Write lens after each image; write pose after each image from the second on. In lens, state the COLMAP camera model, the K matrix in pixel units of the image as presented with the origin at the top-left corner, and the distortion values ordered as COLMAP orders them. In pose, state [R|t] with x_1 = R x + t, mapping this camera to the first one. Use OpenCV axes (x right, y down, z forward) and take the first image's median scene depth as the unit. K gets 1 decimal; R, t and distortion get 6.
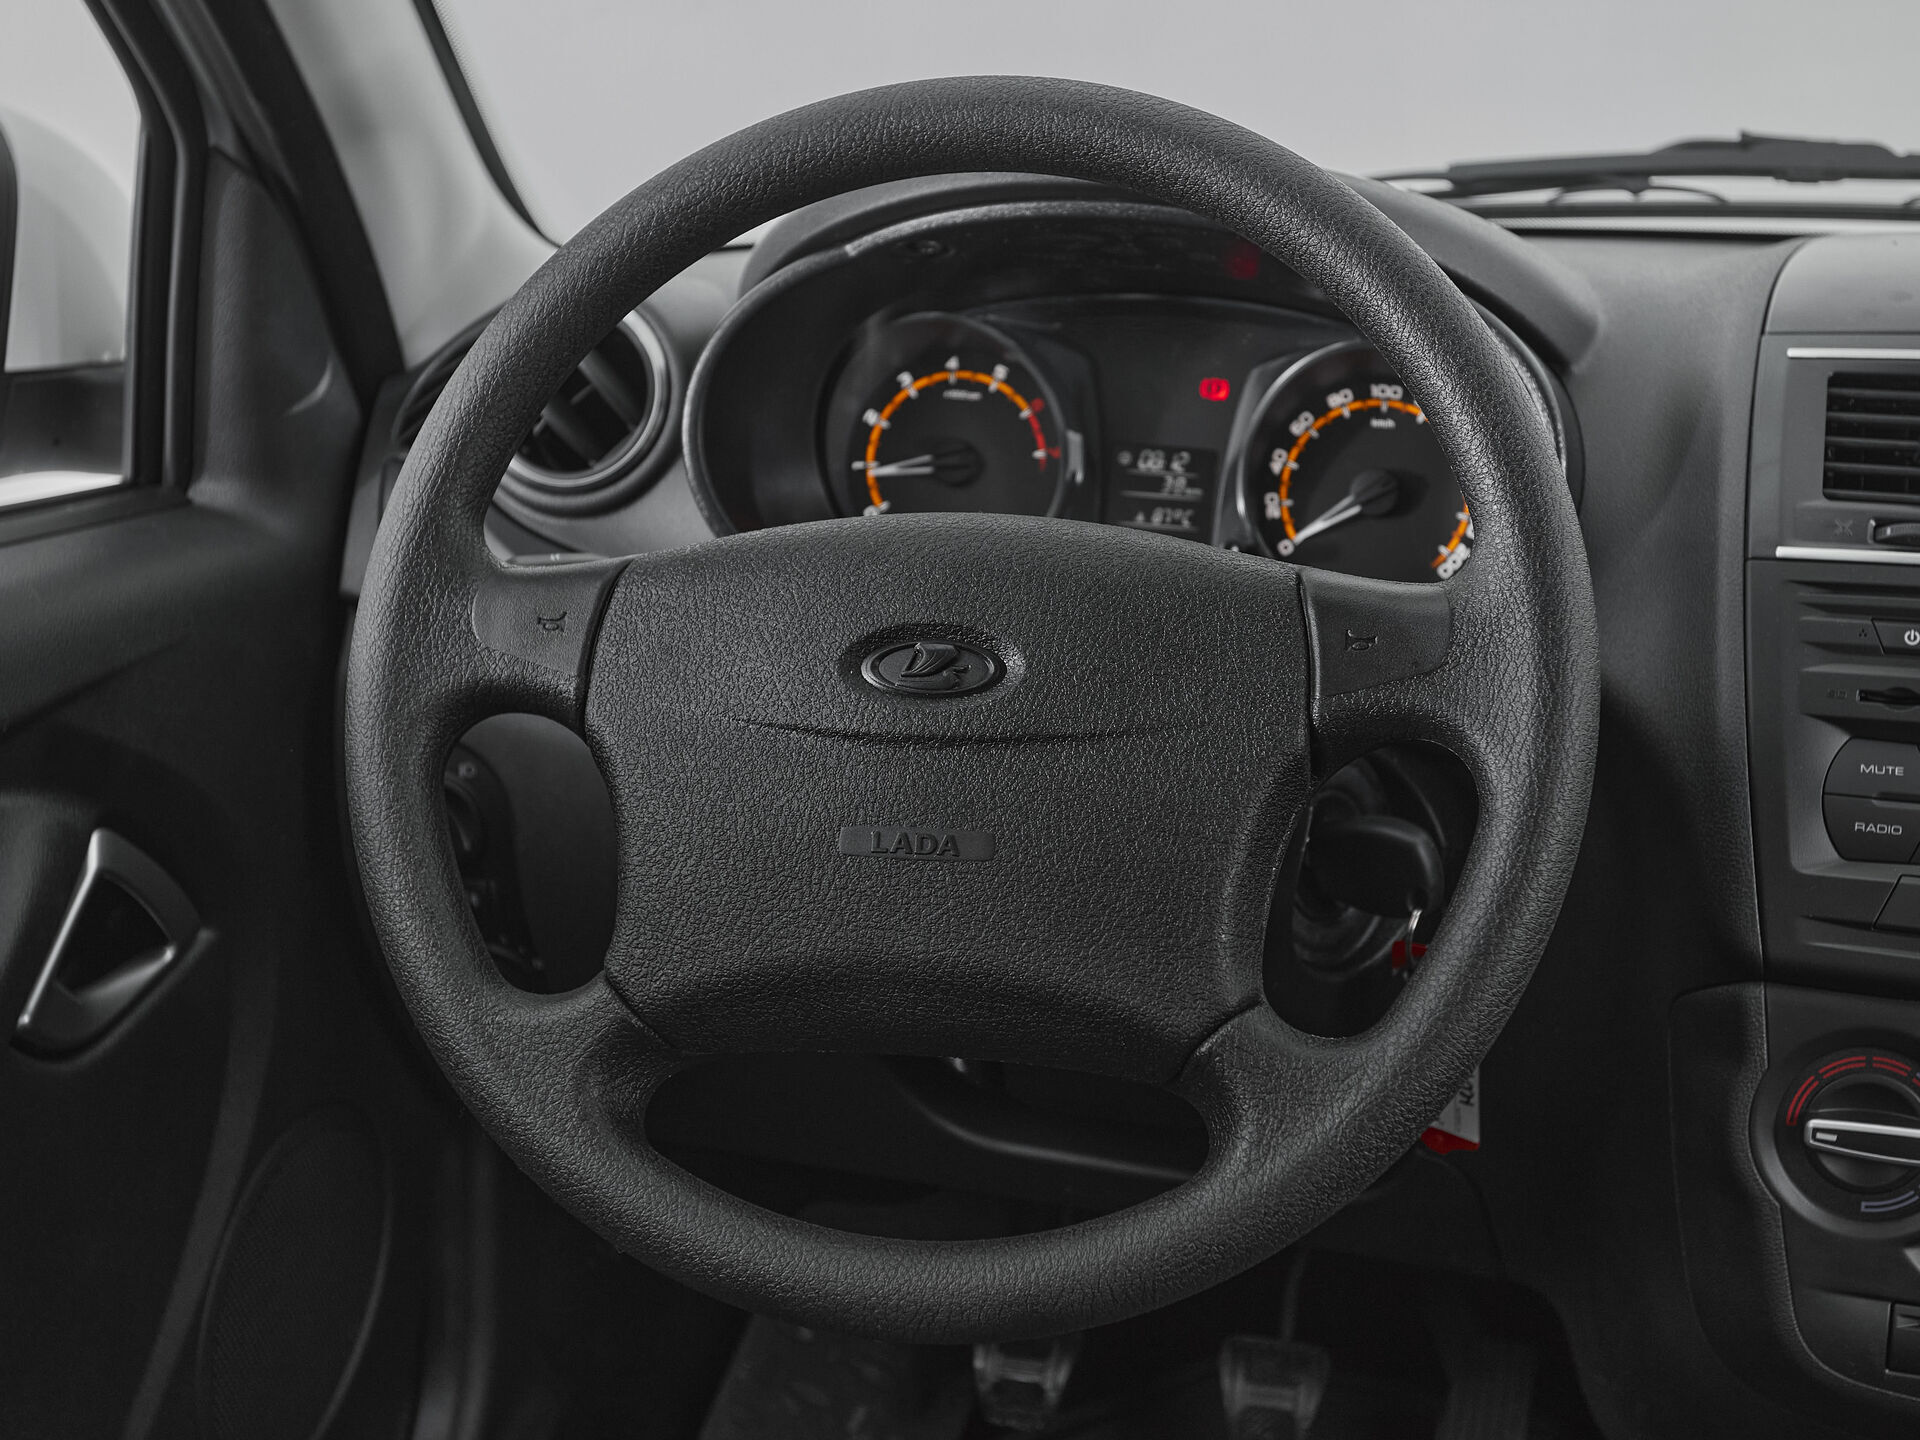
lens RADIAL K [[2321.4, 0, 960.0], [0, 2321.4, 720.0], [0, 0, 1]] dist [0.008008, 0.021038]
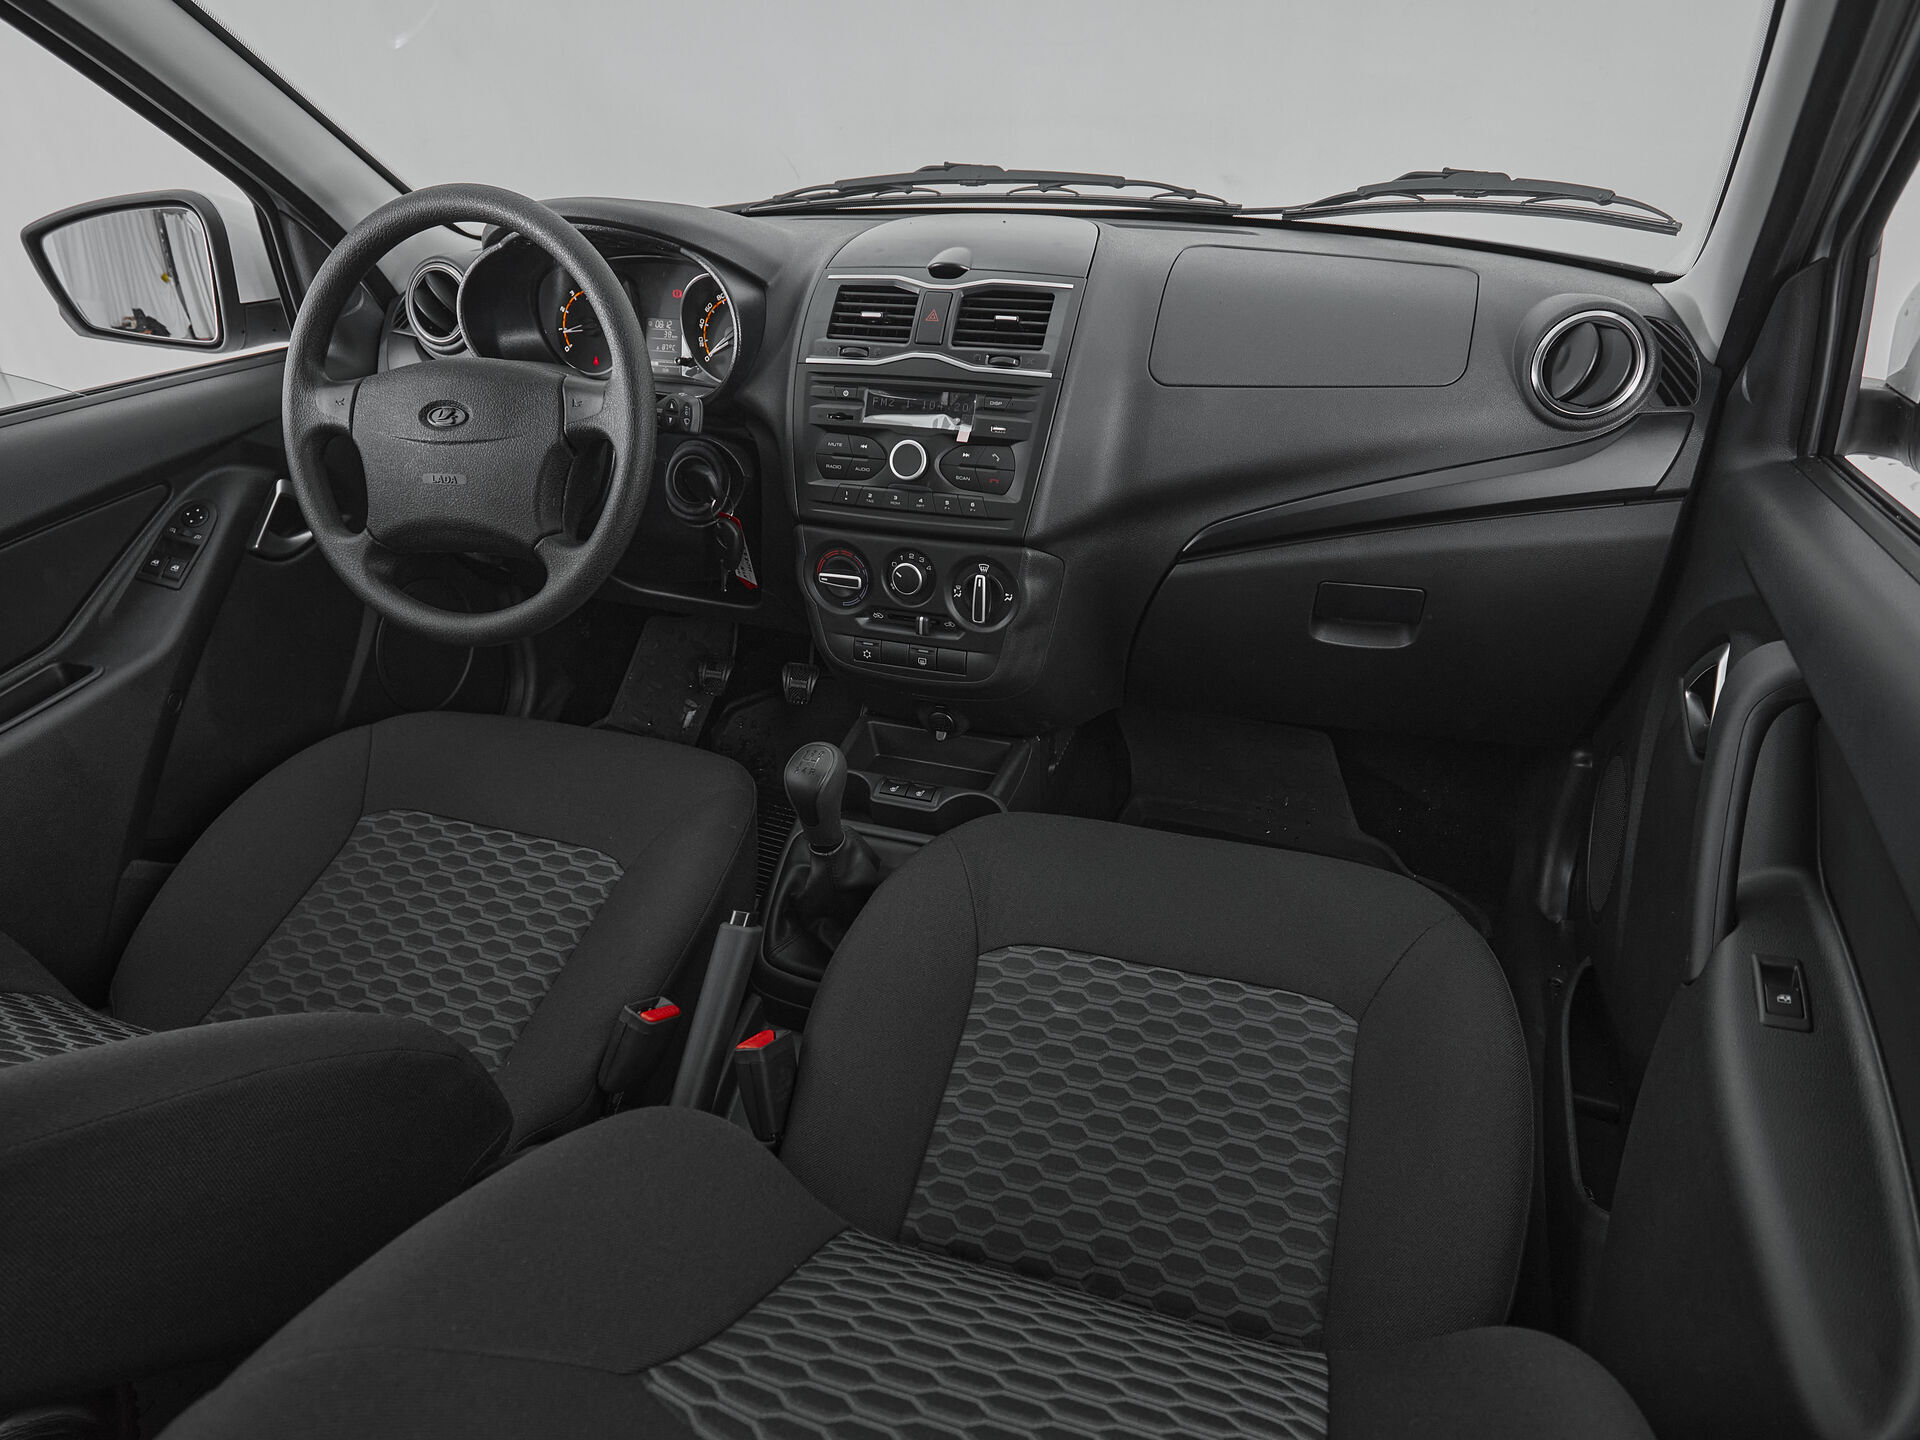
lens RADIAL K [[1031.8, 0, 960.0], [0, 1031.8, 720.0], [0, 0, 1]] dist [0.001257, -0.000270]
pose [[0.995345, 0.003372, -0.096315, 0.610096], [0.023809, 0.959805, 0.279657, -0.003080], [0.093386, -0.280648, 0.955257, -0.214783]]
